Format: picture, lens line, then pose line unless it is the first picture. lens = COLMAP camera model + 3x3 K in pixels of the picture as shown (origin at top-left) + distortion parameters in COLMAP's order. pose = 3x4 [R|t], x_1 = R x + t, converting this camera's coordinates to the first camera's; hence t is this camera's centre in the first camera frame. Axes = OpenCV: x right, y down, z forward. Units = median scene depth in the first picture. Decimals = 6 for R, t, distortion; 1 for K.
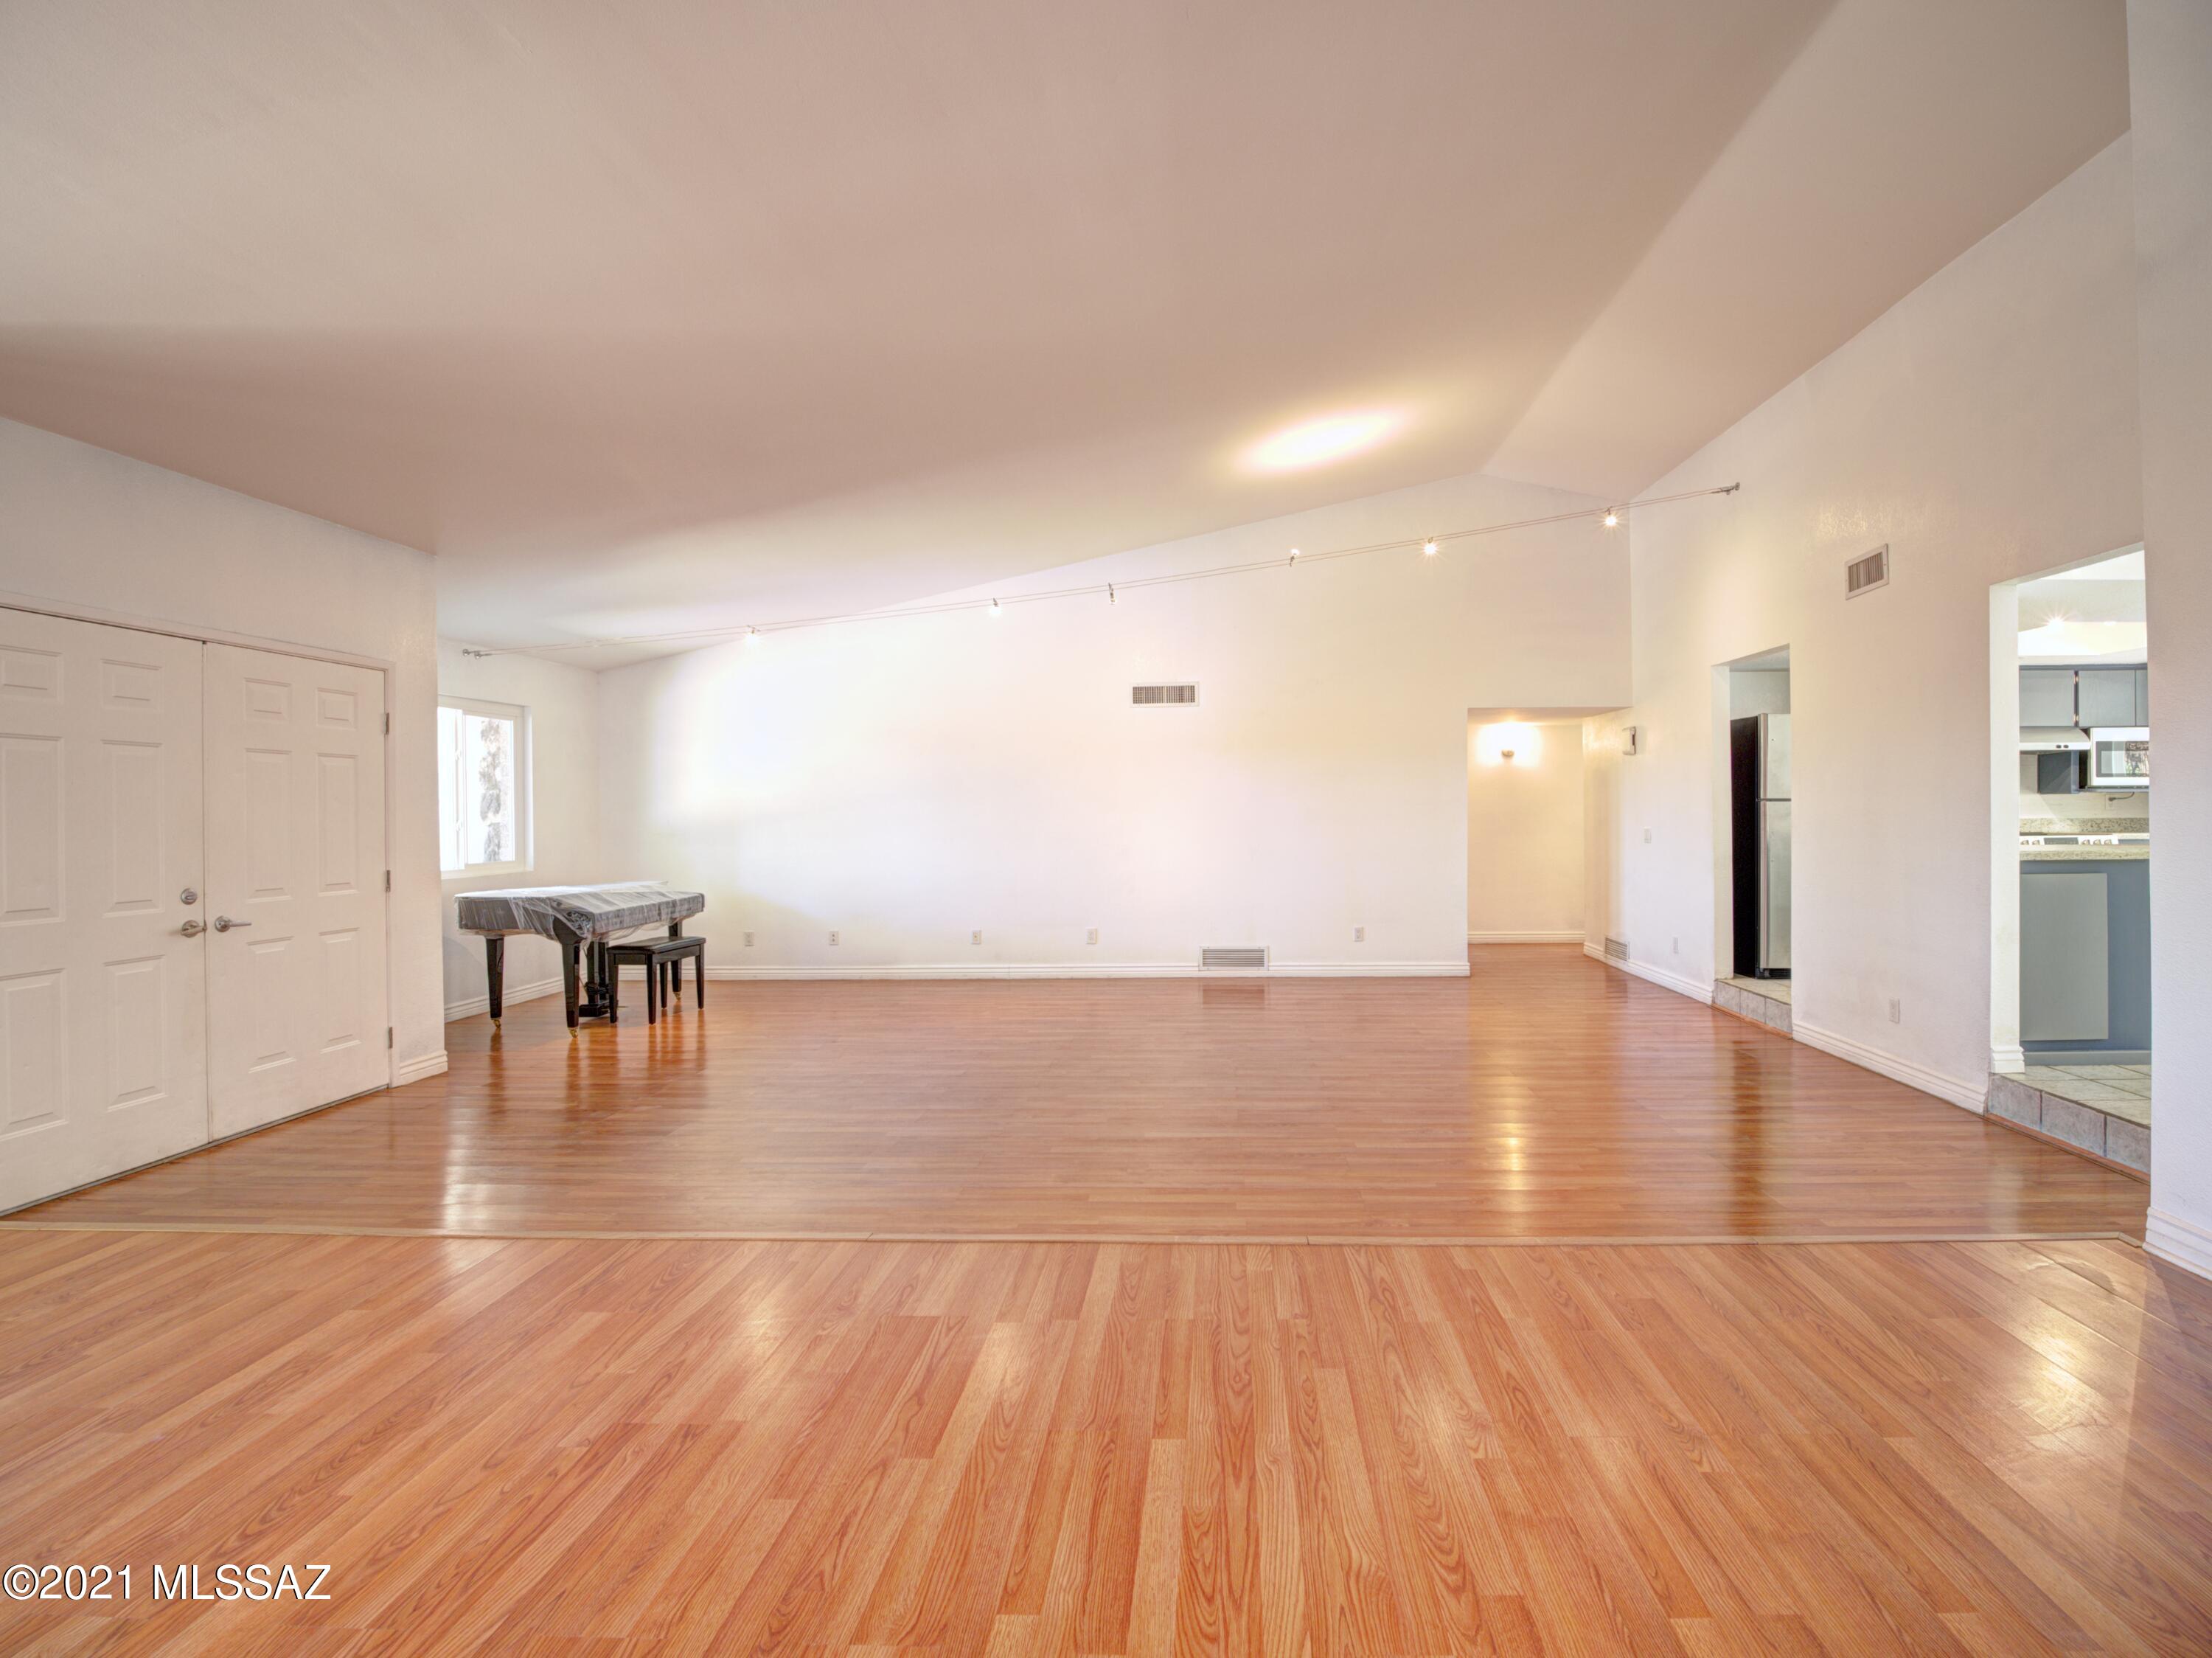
lens RADIAL K [[1080.1, 0, 1193.9], [0, 1080.1, 827.9], [0, 0, 1]] dist [0.028056, -0.000633]
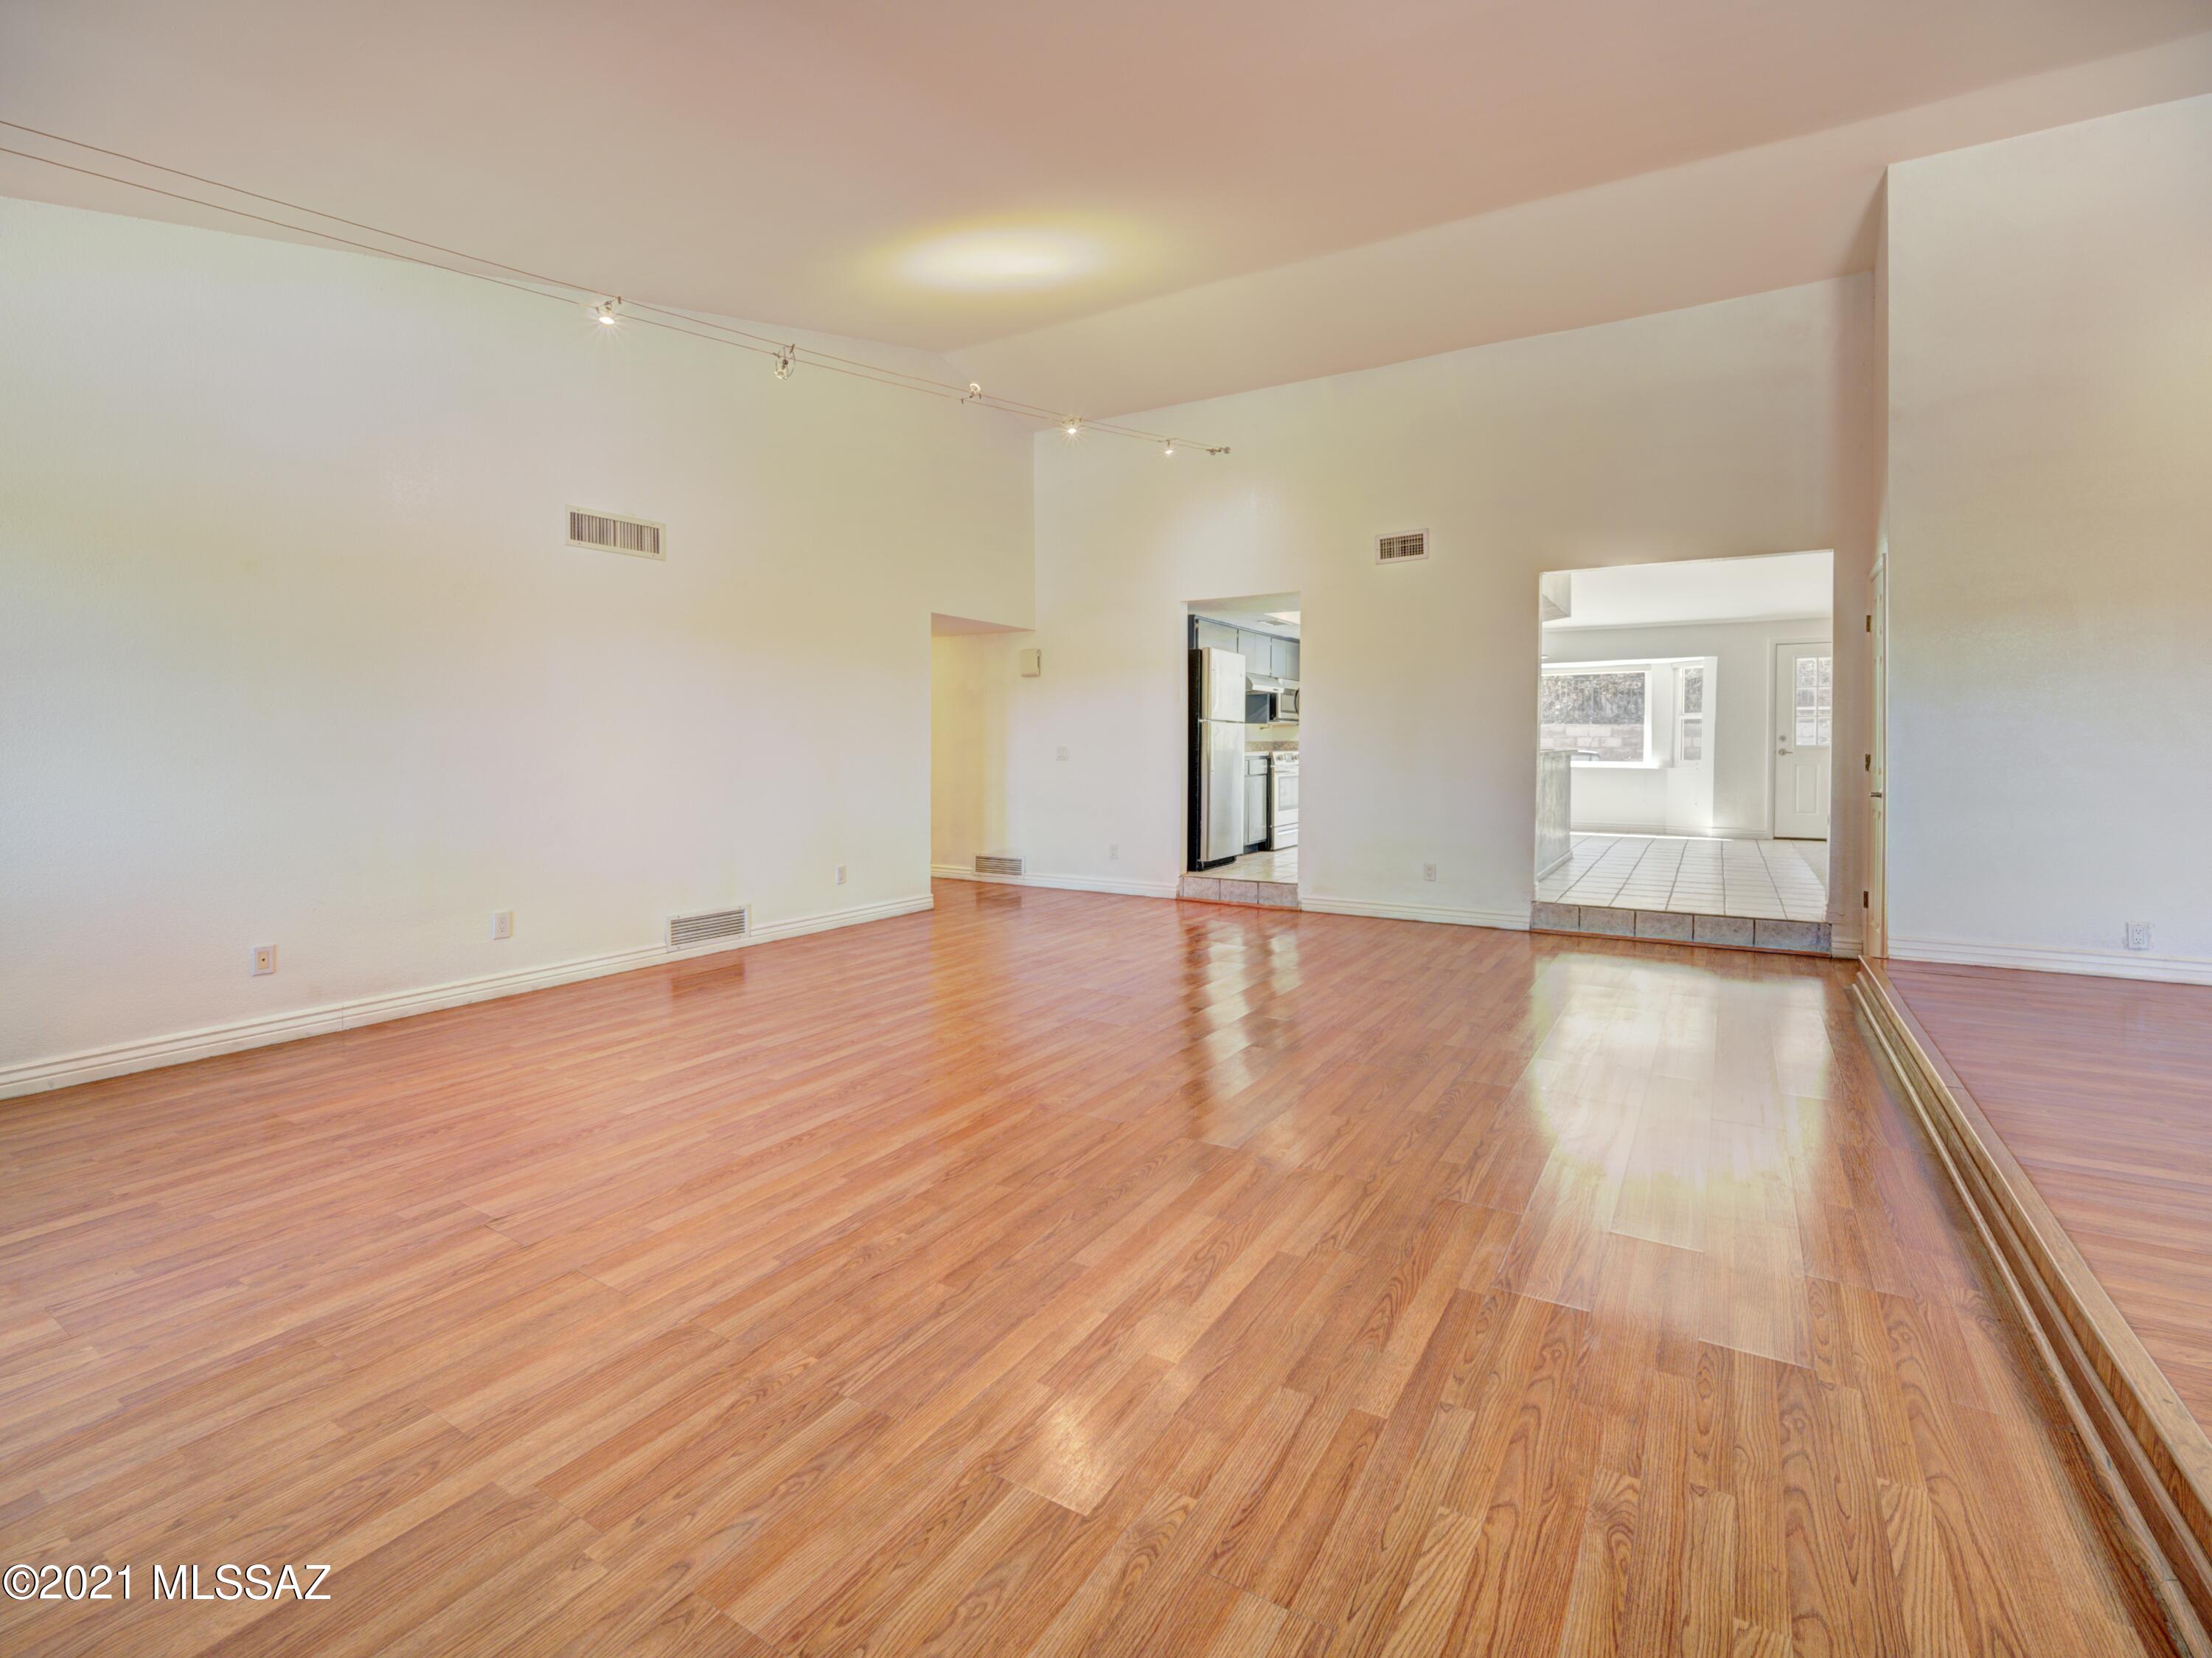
lens RADIAL K [[1043.4, 0, 1129.6], [0, 1043.4, 796.9], [0, 0, 1]] dist [-0.011827, 0.000128]
pose [[0.481386, -0.034535, 0.875828, -0.490955], [0.008678, 0.999362, 0.034636, 0.016457], [-0.876466, -0.009073, 0.481379, 0.499442]]
